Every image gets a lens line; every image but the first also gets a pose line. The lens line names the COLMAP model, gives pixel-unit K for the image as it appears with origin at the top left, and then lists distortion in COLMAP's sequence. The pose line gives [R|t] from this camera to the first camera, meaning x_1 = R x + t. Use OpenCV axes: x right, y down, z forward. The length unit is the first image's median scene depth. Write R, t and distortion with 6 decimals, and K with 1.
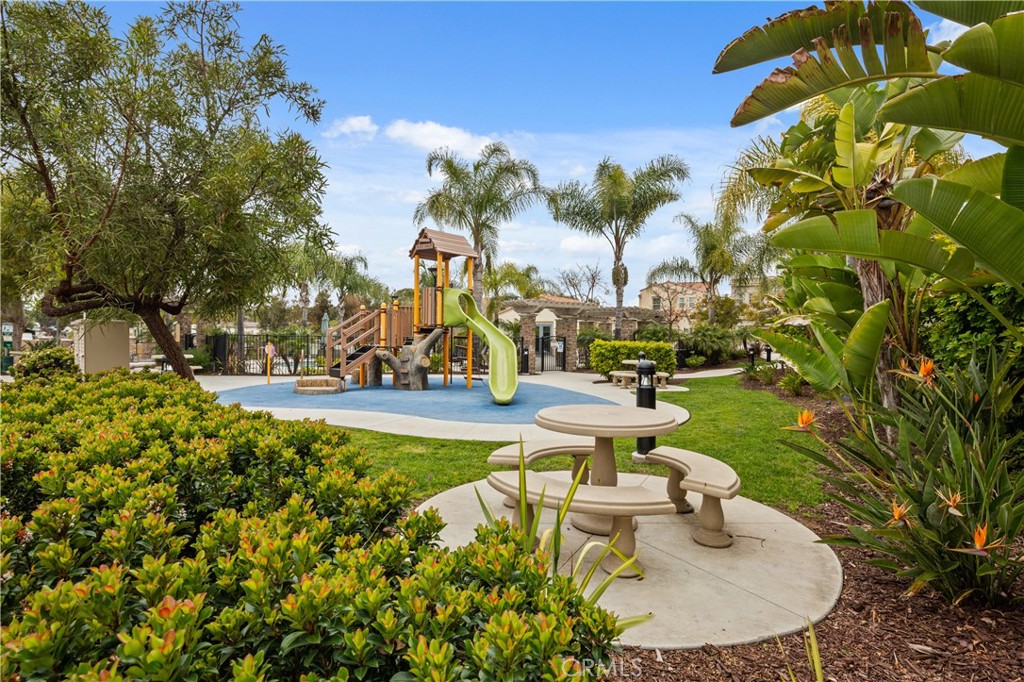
lens RADIAL K [[506.0, 0, 510.7], [0, 506.0, 383.6], [0, 0, 1]] dist [0.003560, 0.000550]
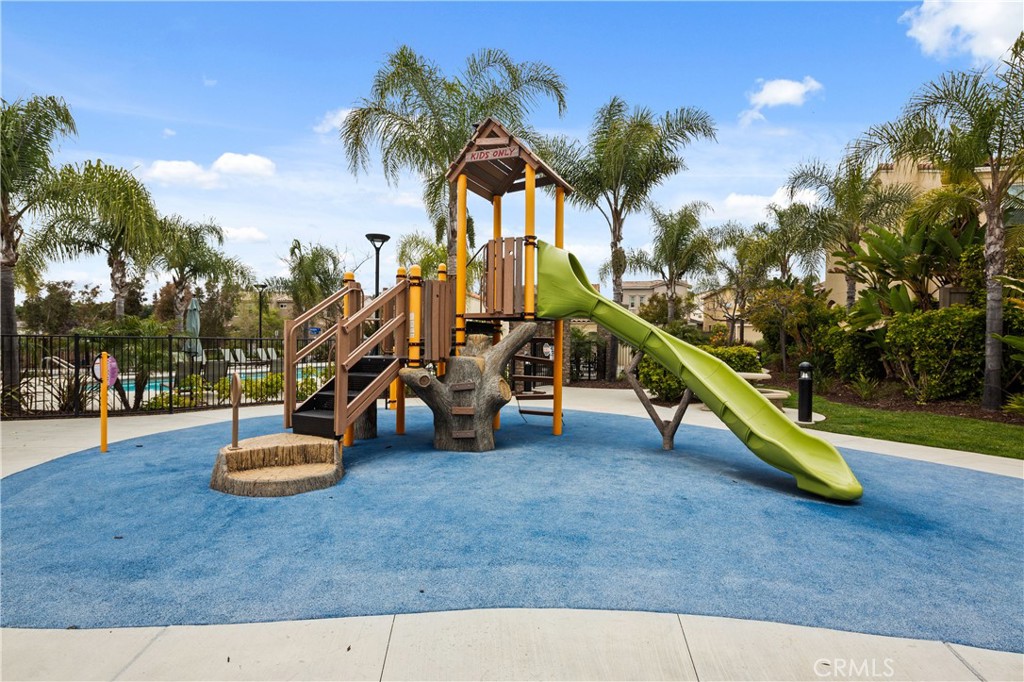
lens RADIAL K [[506.0, 0, 510.7], [0, 506.0, 383.6], [0, 0, 1]] dist [0.003560, 0.000550]
pose [[0.953623, -0.025917, 0.299886, -0.268885], [0.027667, 0.999616, -0.001588, -0.042392], [-0.299729, 0.009812, 0.953974, 0.468974]]
